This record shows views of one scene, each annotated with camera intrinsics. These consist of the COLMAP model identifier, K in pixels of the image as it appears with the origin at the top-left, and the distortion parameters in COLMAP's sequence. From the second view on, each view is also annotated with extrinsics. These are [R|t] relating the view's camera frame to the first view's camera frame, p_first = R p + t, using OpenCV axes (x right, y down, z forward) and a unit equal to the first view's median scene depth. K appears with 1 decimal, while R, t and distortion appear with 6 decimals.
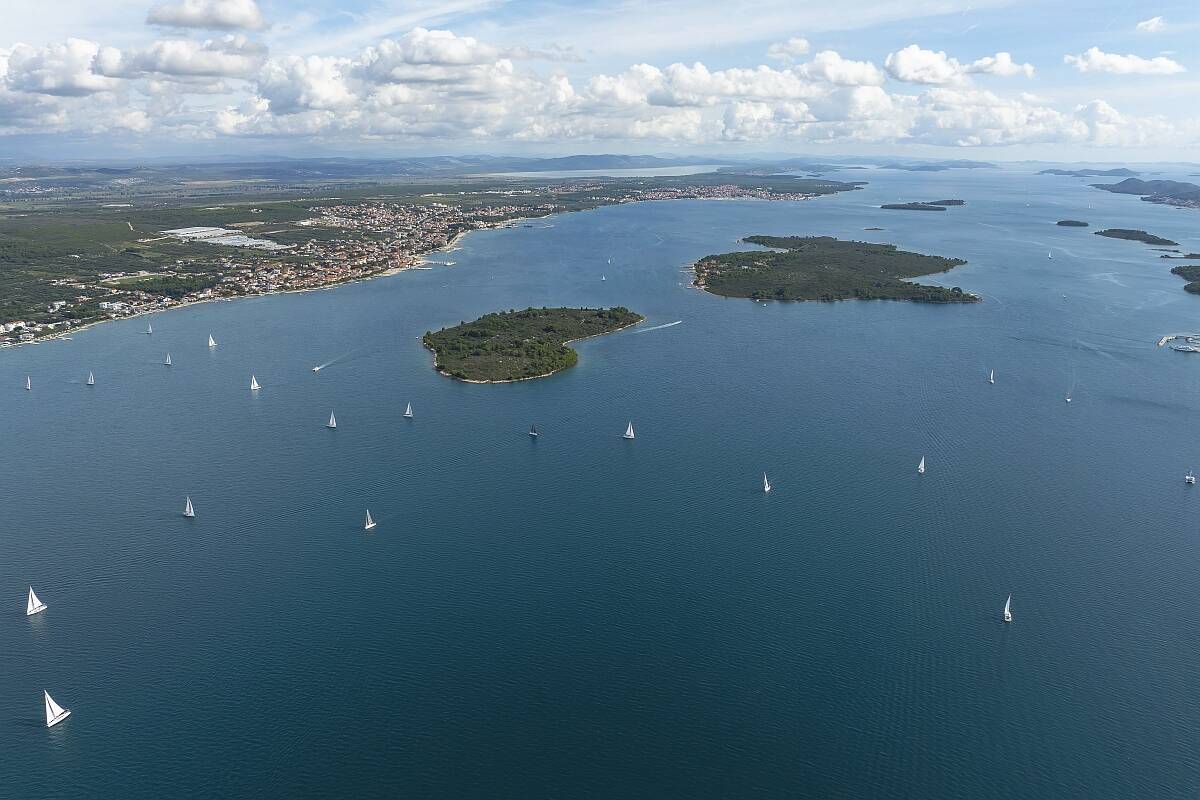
lens RADIAL K [[845.1, 0, 601.3], [0, 845.1, 400.9], [0, 0, 1]] dist [-0.037251, 0.019326]
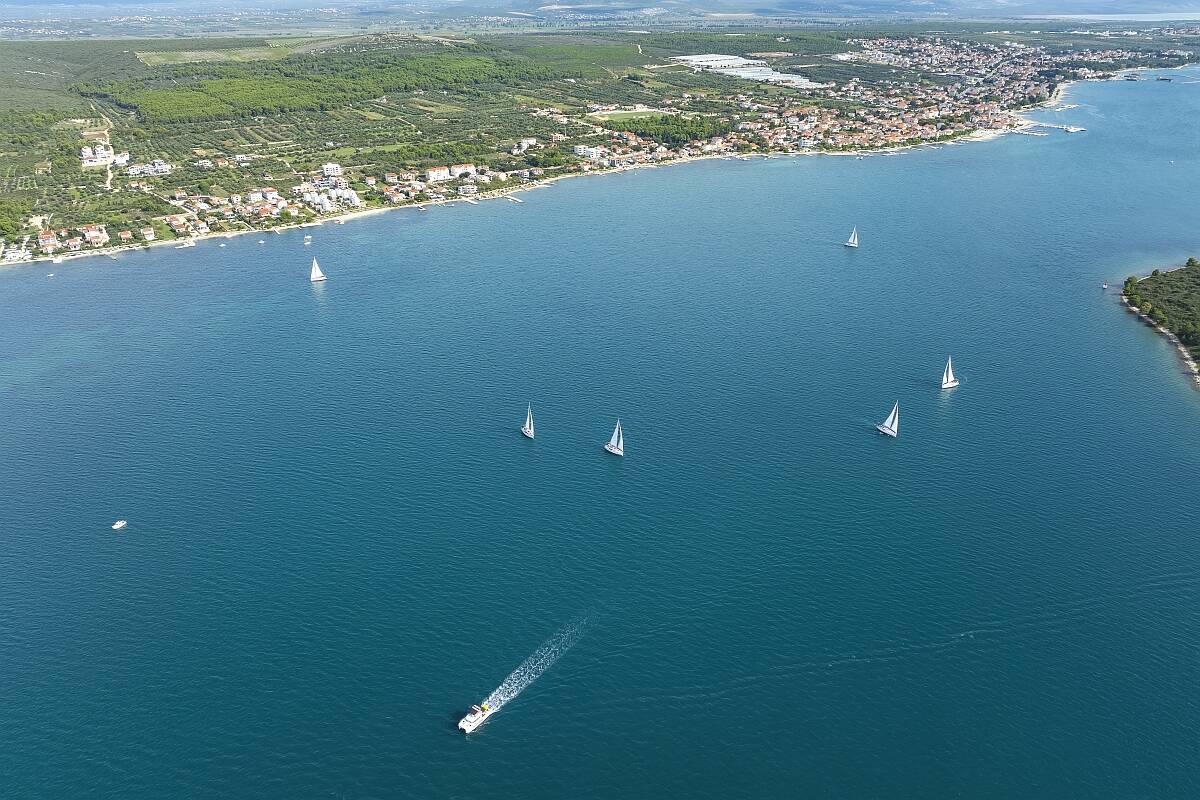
lens RADIAL K [[845.1, 0, 600.7], [0, 845.1, 402.0], [0, 0, 1]] dist [-0.037251, 0.019326]
pose [[0.847294, 0.231837, -0.477854, -0.151987], [-0.149825, 0.967494, 0.203733, -0.044758], [0.509554, -0.101027, 0.854487, 0.302561]]
